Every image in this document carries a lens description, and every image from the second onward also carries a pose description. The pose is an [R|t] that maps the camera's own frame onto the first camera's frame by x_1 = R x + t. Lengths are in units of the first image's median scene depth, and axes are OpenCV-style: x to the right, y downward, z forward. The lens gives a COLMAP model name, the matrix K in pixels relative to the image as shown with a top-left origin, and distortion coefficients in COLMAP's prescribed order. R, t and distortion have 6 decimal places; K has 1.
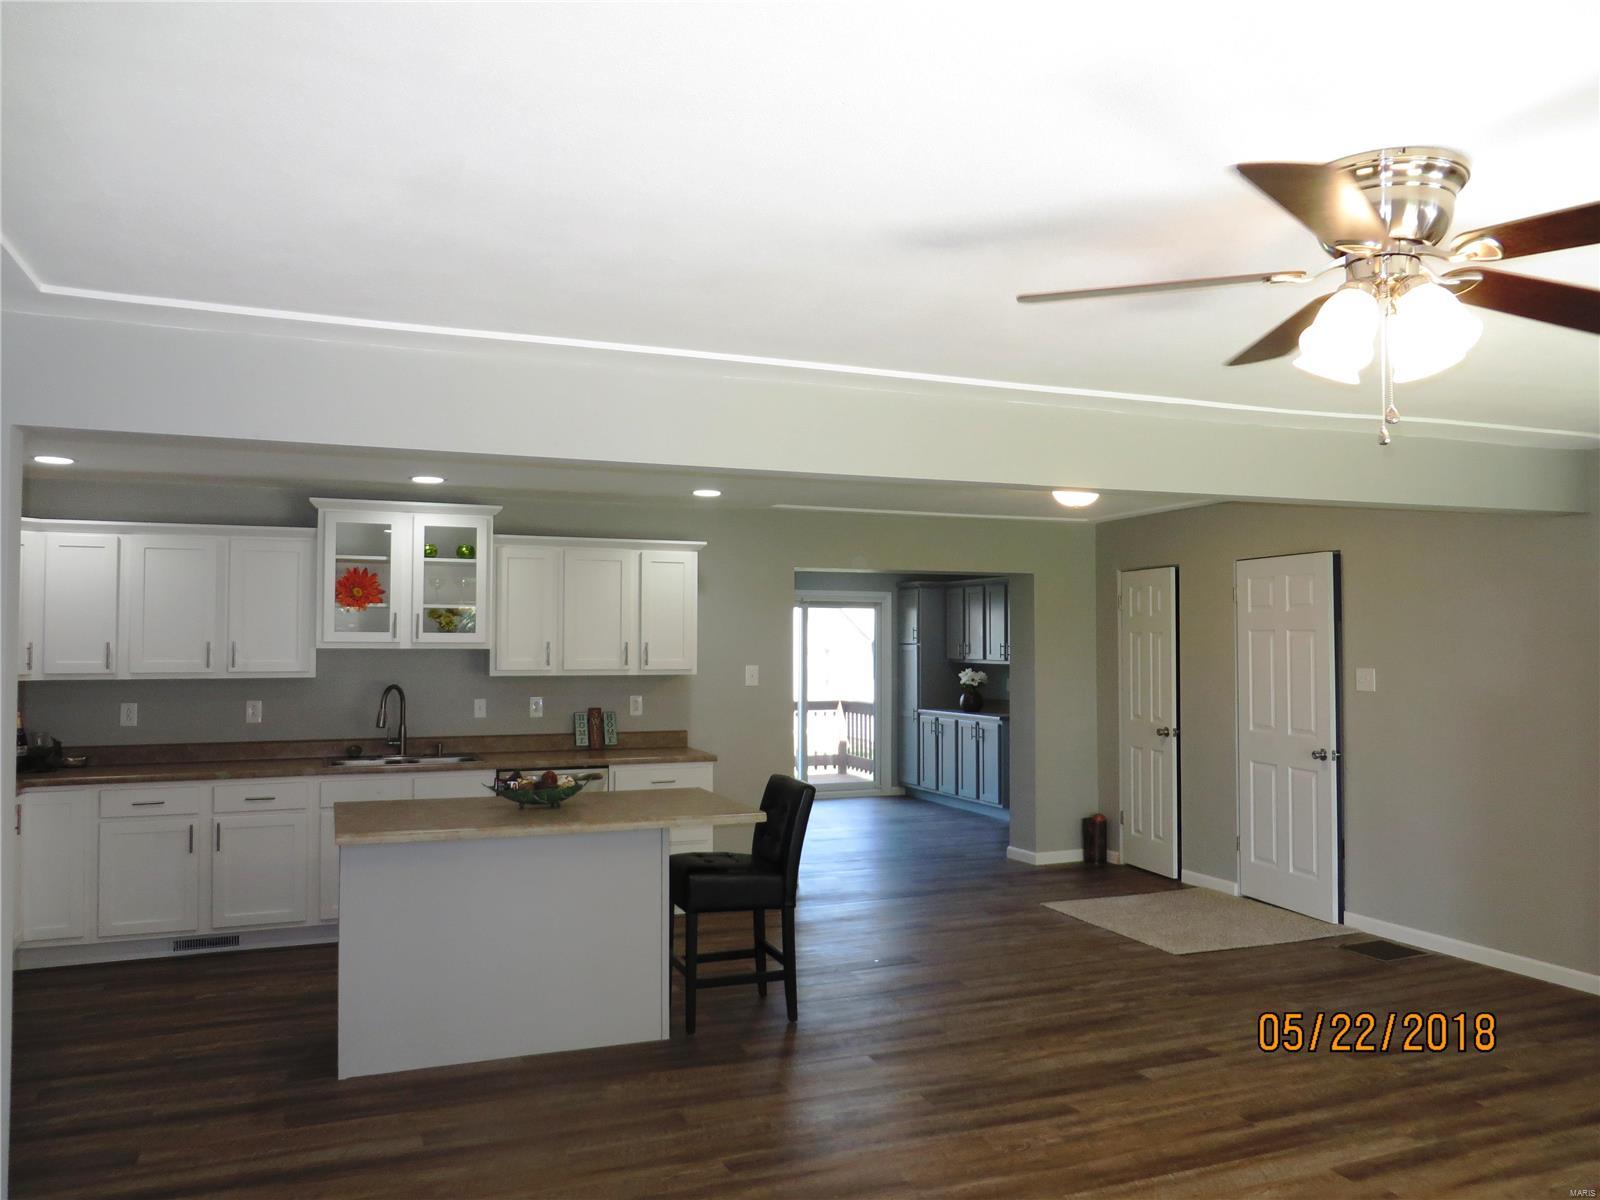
lens RADIAL K [[1198.9, 0, 825.6], [0, 1198.9, 611.3], [0, 0, 1]] dist [-0.027285, 0.015604]
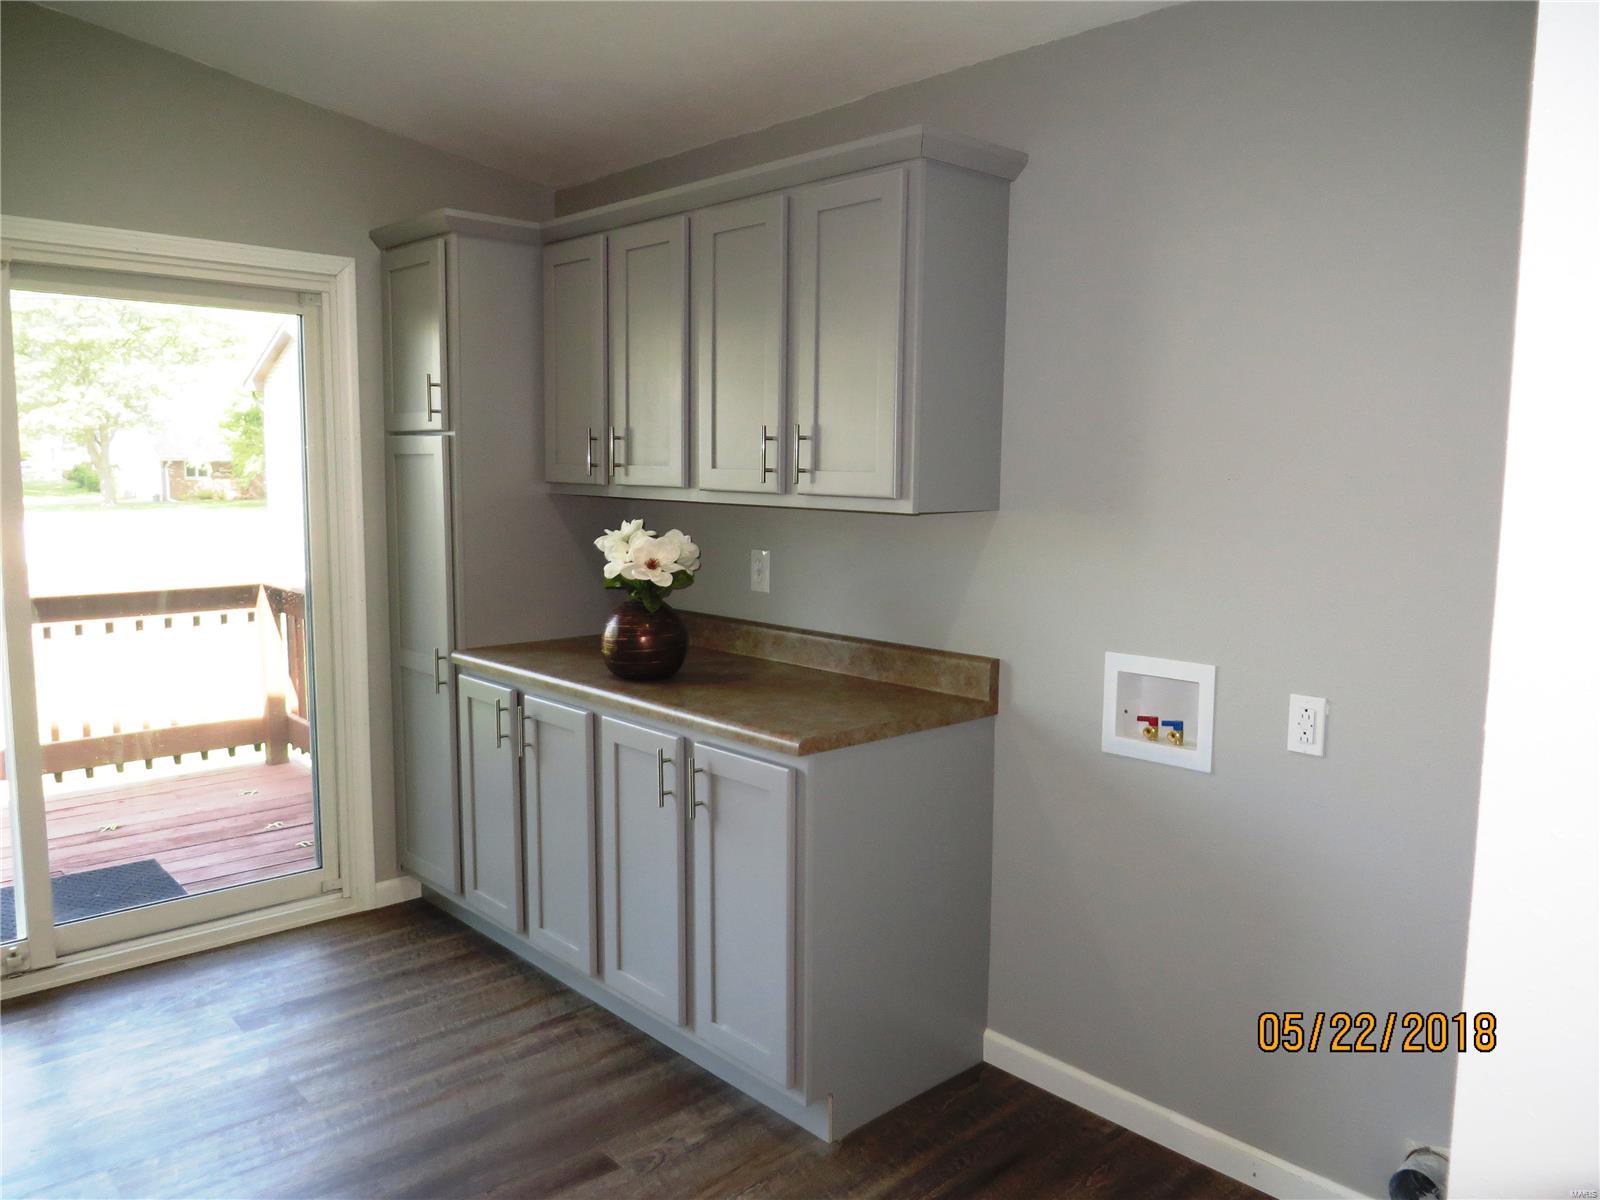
lens RADIAL K [[1198.9, 0, 810.6], [0, 1198.9, 600.2], [0, 0, 1]] dist [-0.027285, 0.015604]
pose [[0.944295, -0.034015, 0.327338, 0.066068], [-0.014799, 0.989249, 0.145490, 0.024874], [-0.328768, -0.142230, 0.933639, 0.712672]]
